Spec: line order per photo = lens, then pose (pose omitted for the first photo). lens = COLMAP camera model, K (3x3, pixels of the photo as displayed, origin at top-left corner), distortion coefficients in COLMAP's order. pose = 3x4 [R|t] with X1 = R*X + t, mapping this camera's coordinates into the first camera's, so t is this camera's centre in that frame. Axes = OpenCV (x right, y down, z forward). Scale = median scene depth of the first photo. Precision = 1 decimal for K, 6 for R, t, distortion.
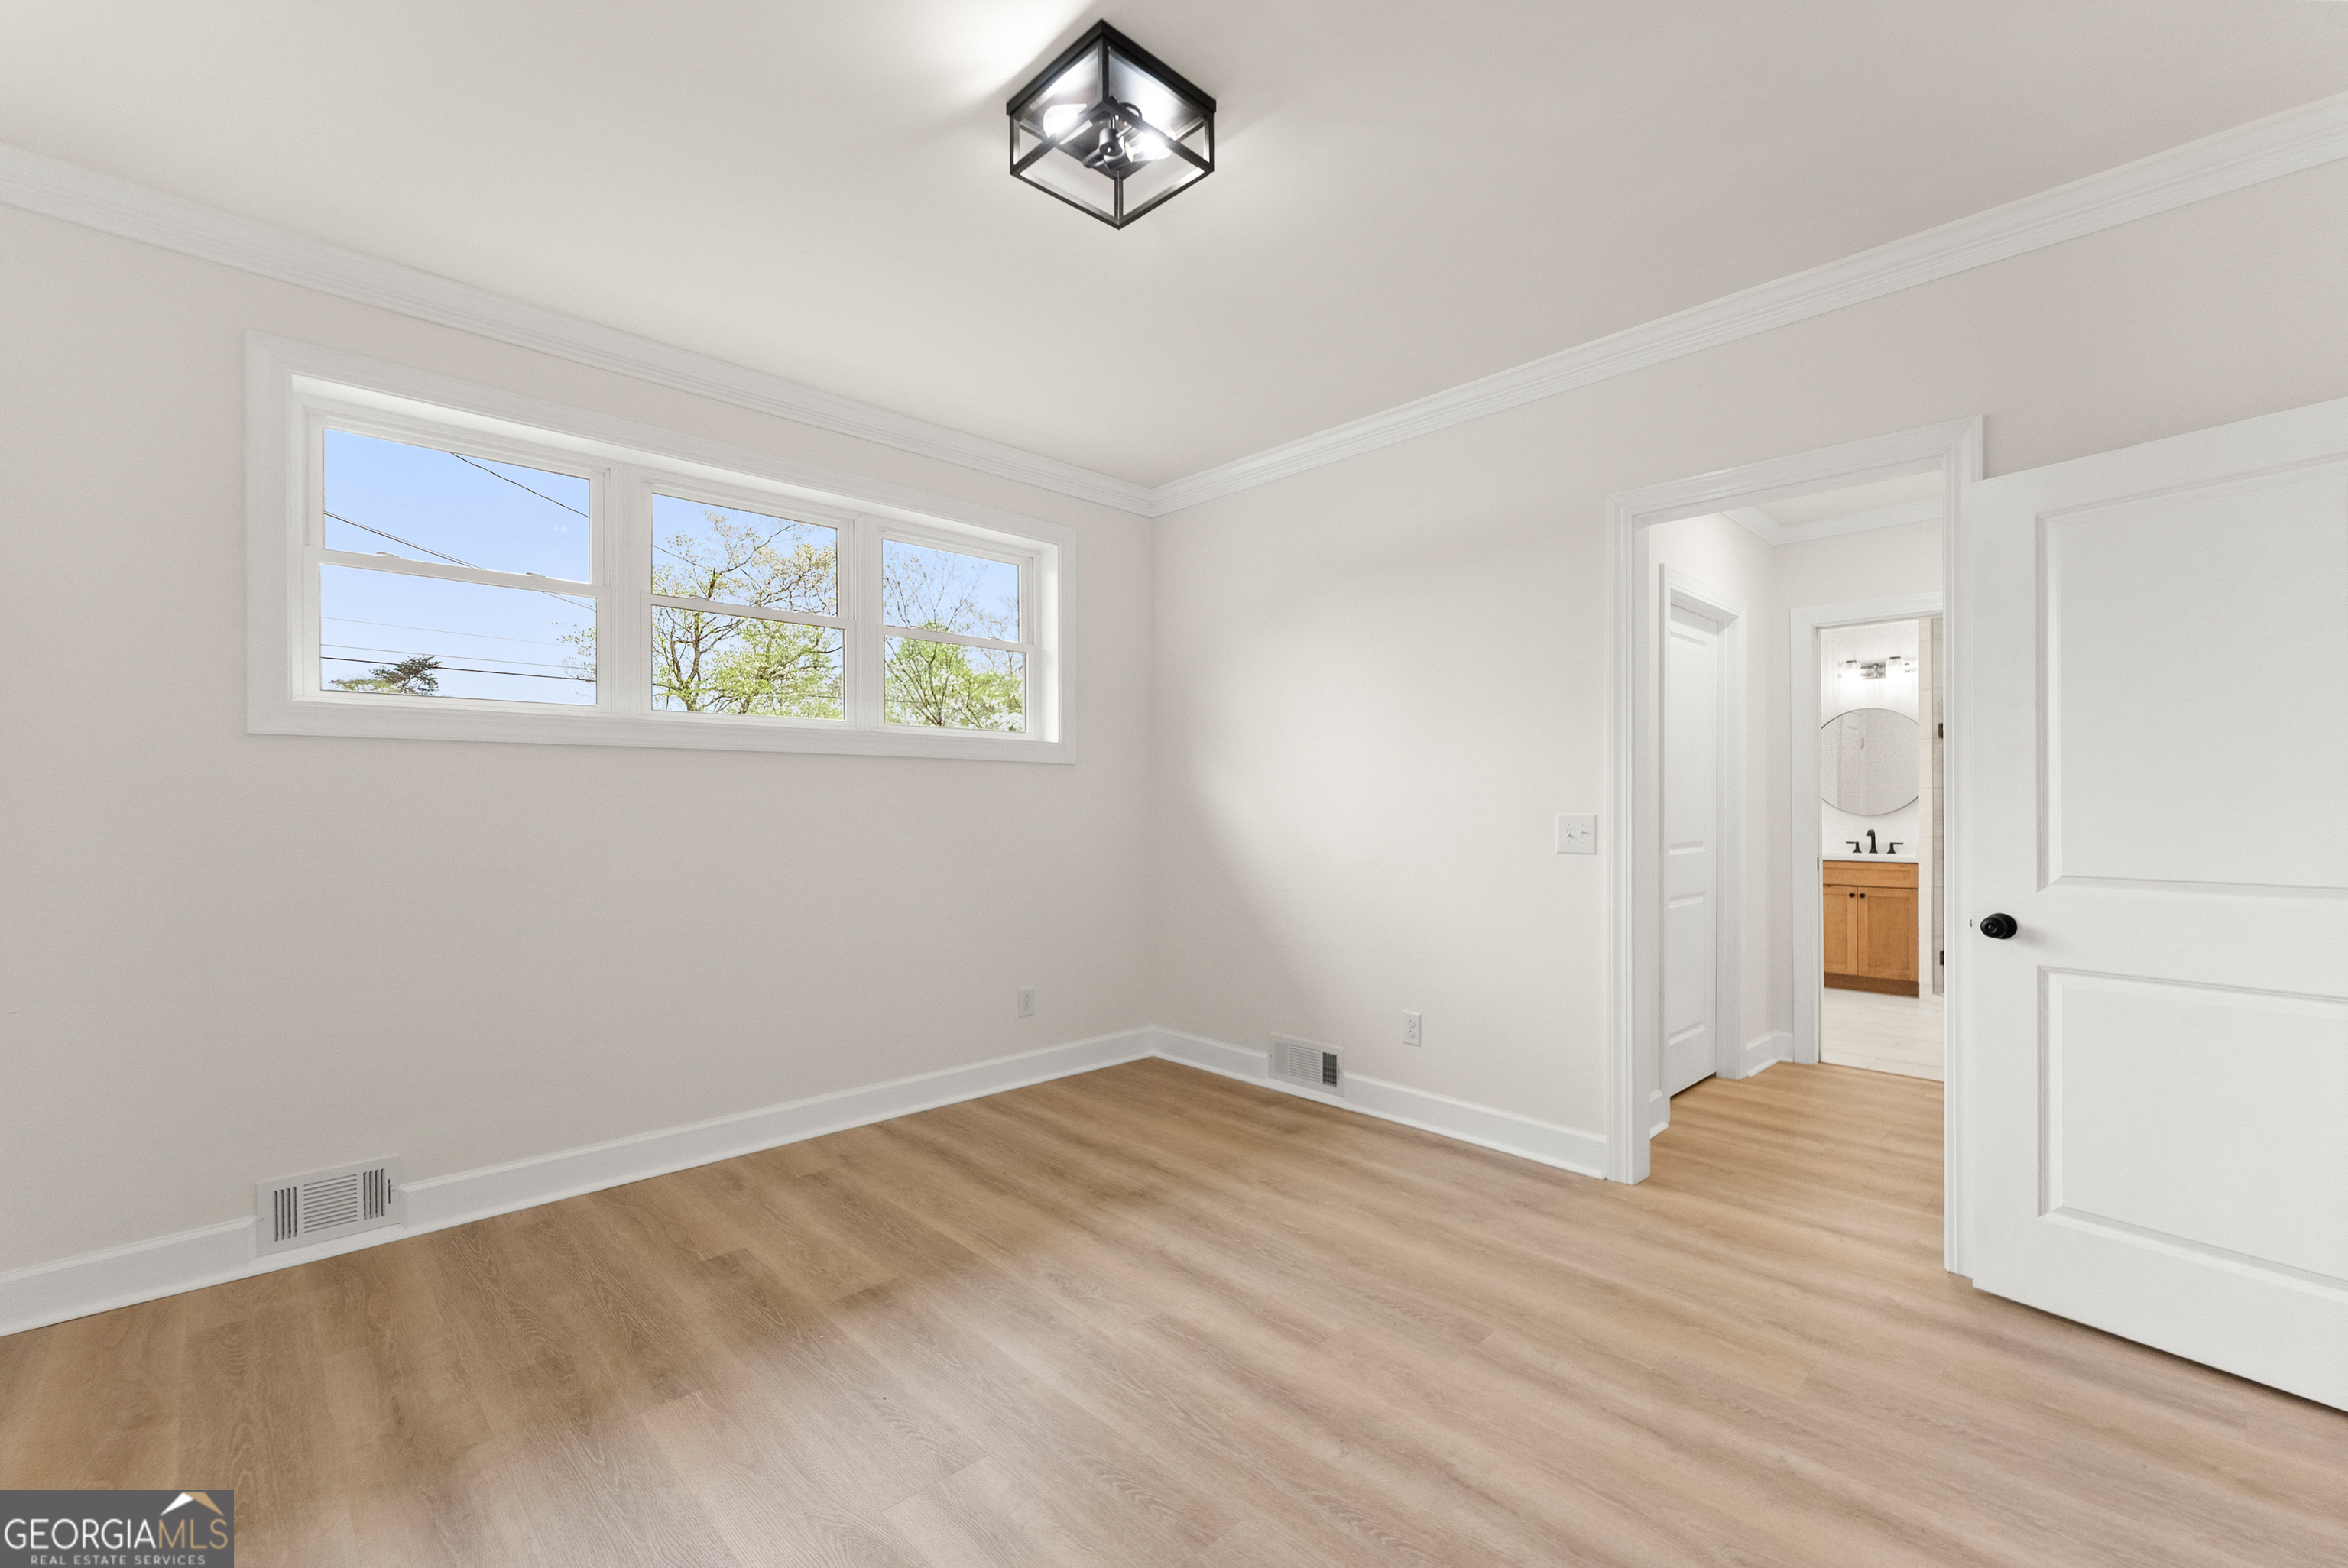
lens RADIAL K [[981.5, 0, 1198.4], [0, 981.5, 796.9], [0, 0, 1]] dist [0.000886, 0.000025]
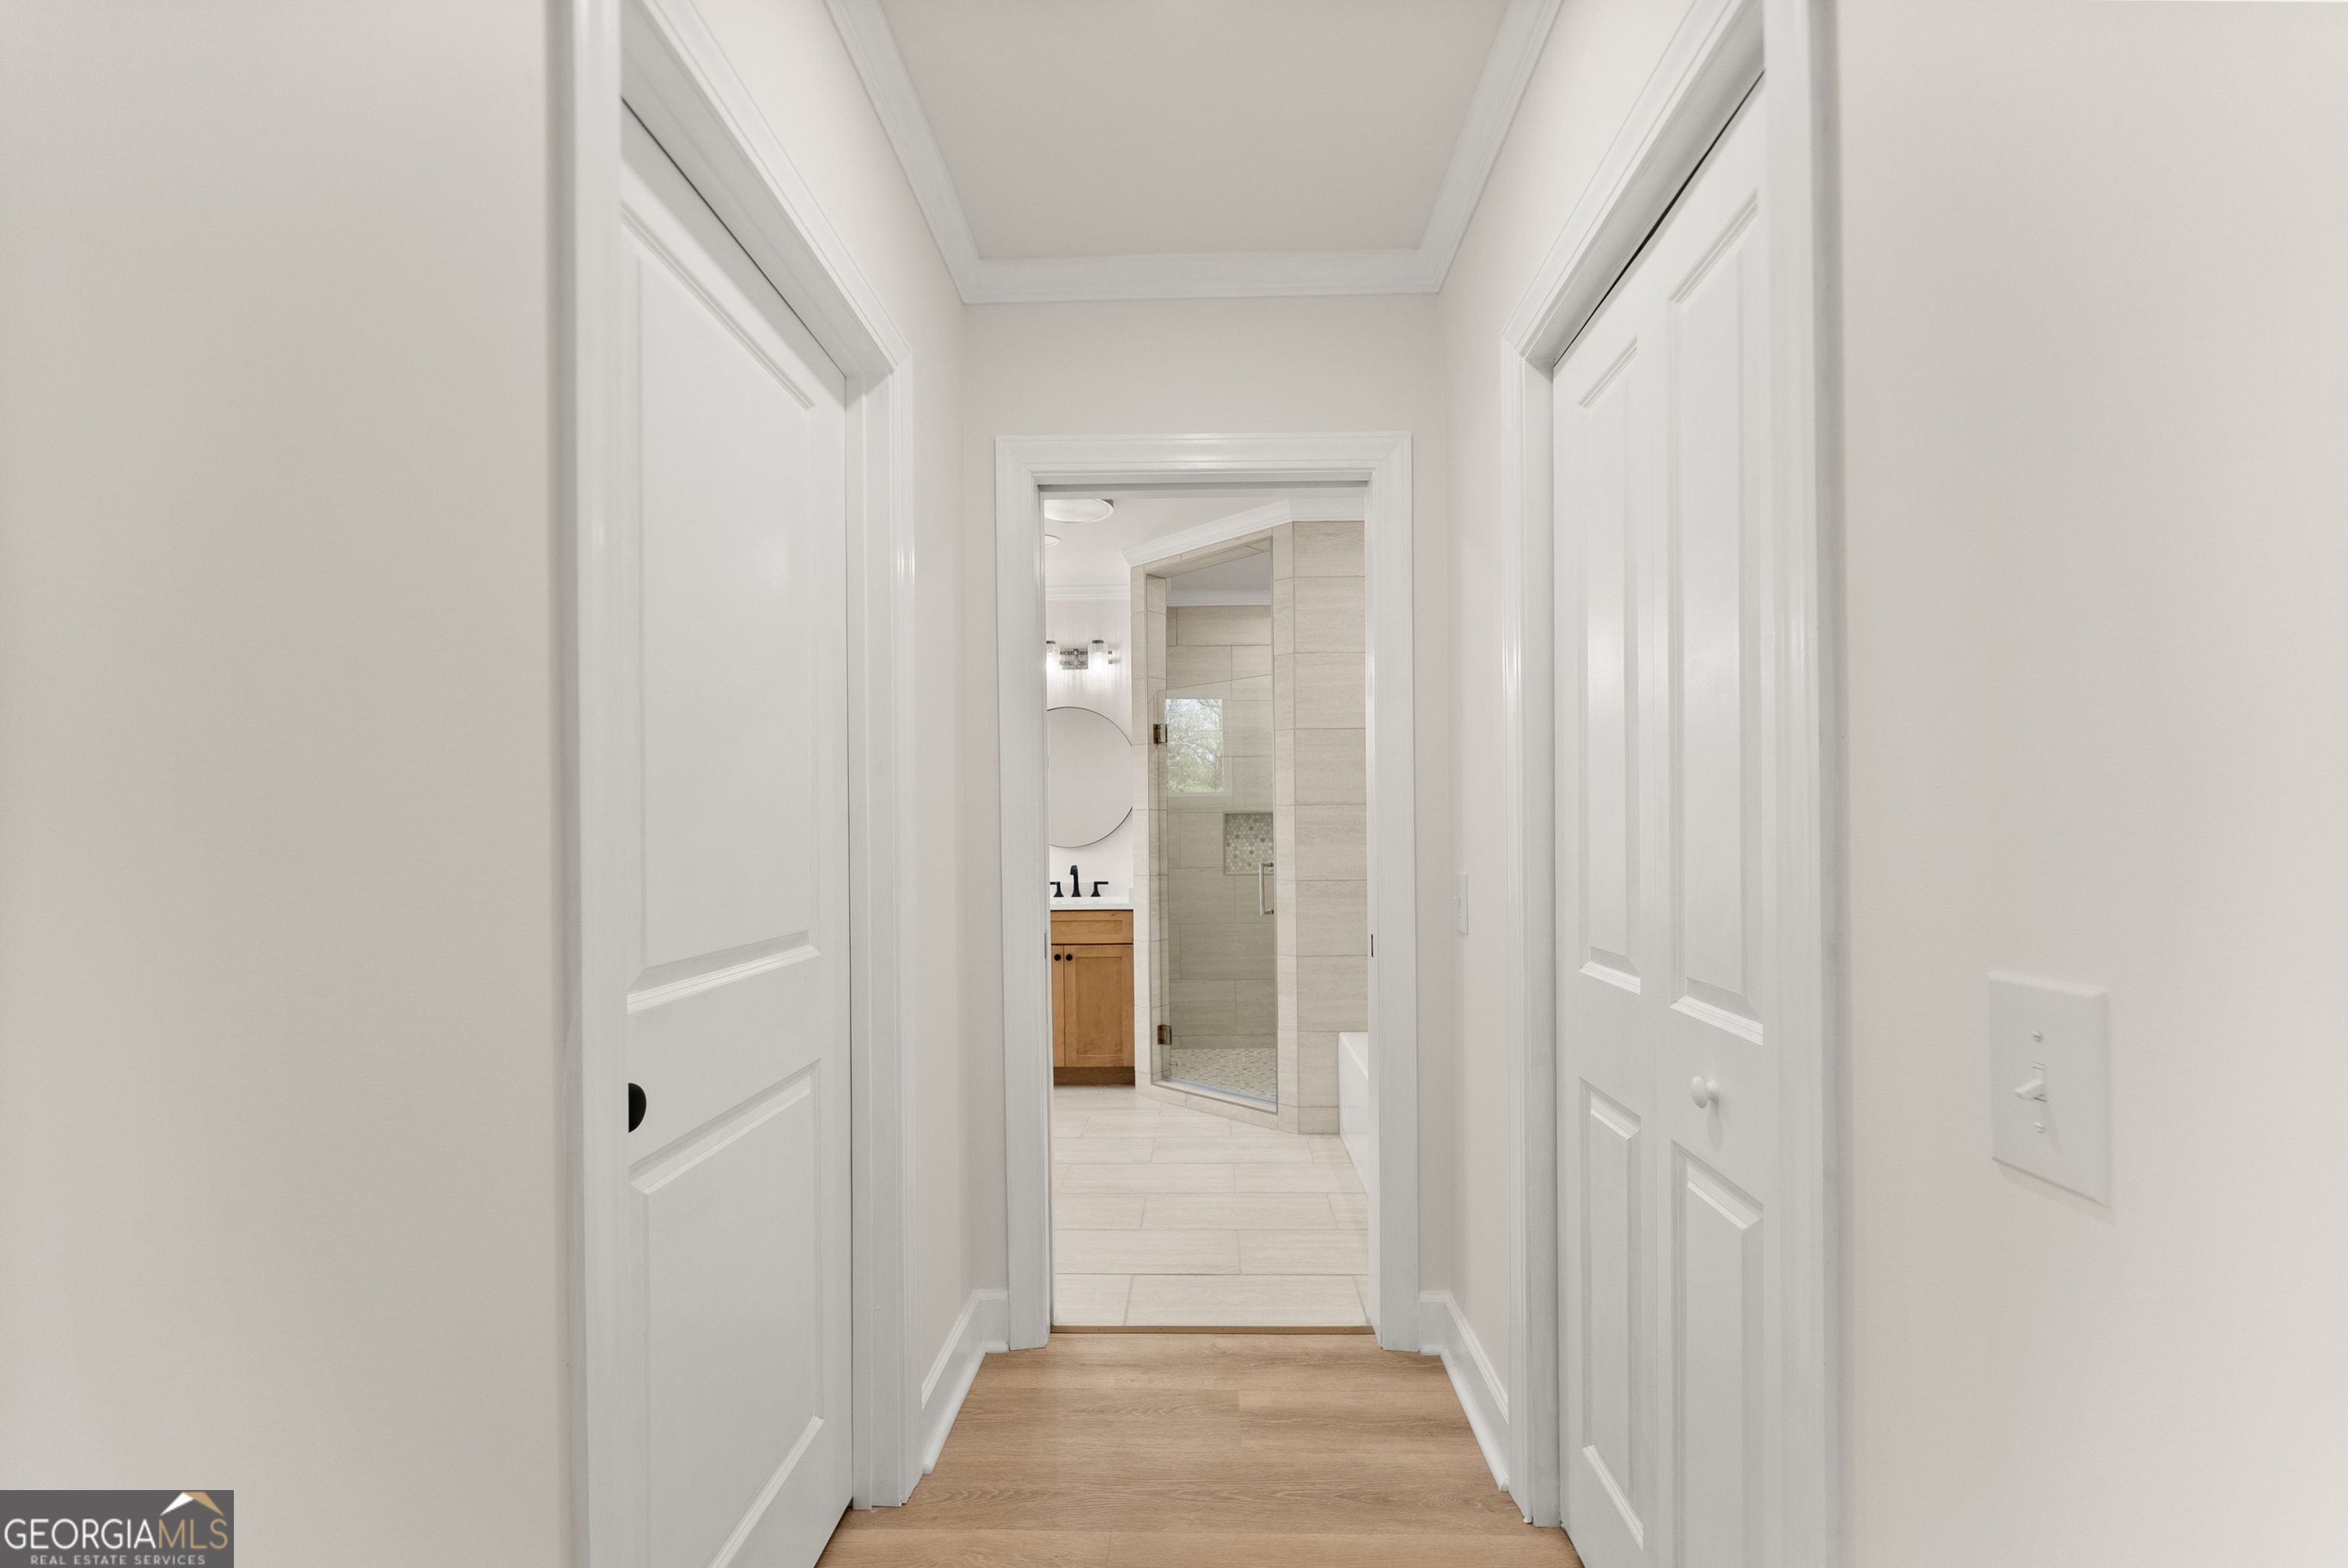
lens RADIAL K [[984.1, 0, 1190.2], [0, 984.1, 833.7], [0, 0, 1]] dist [0.000994, 0.000019]
pose [[0.720486, -0.009869, 0.693399, 0.238073], [0.008338, 0.999950, 0.005568, 0.005086], [-0.693420, 0.001770, 0.720532, 0.417382]]
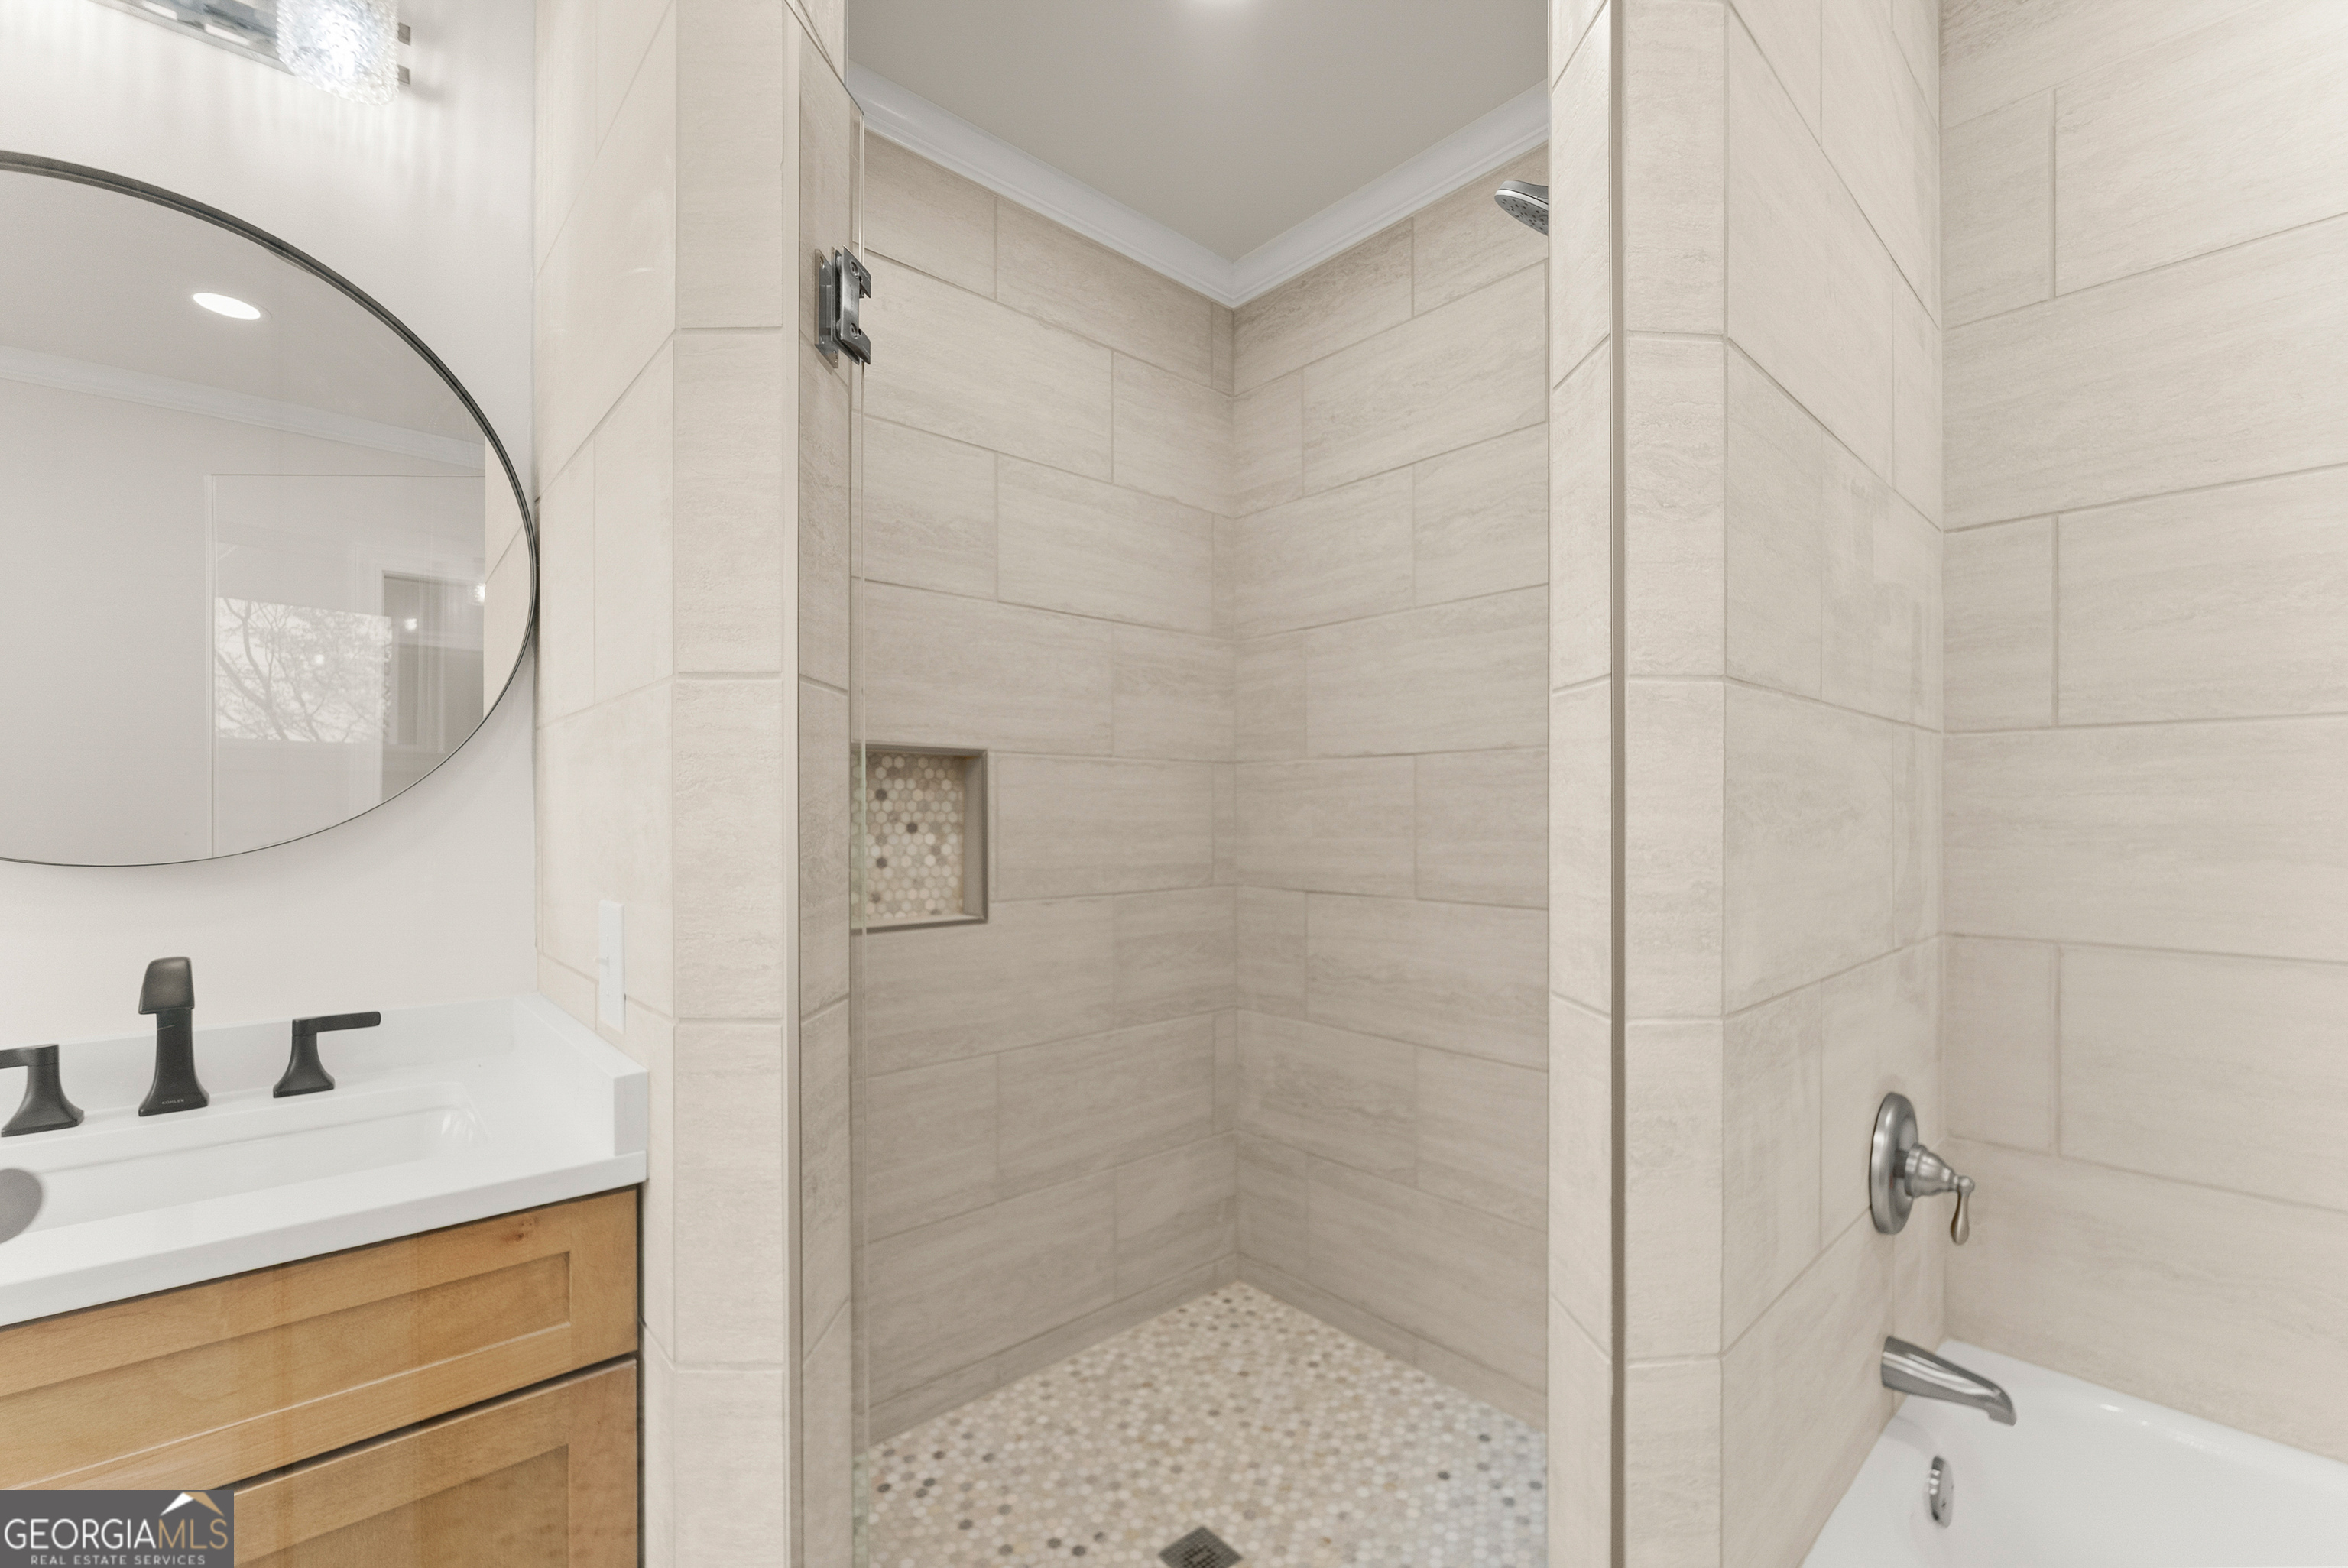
lens RADIAL K [[972.2, 0, 1182.1], [0, 972.2, 814.5], [0, 0, 1]] dist [0.000030, -0.000254]
pose [[0.044190, -0.004979, 0.999011, 0.583009], [-0.003301, 0.999981, 0.005130, 0.010032], [-0.999018, -0.003525, 0.044173, 0.899857]]
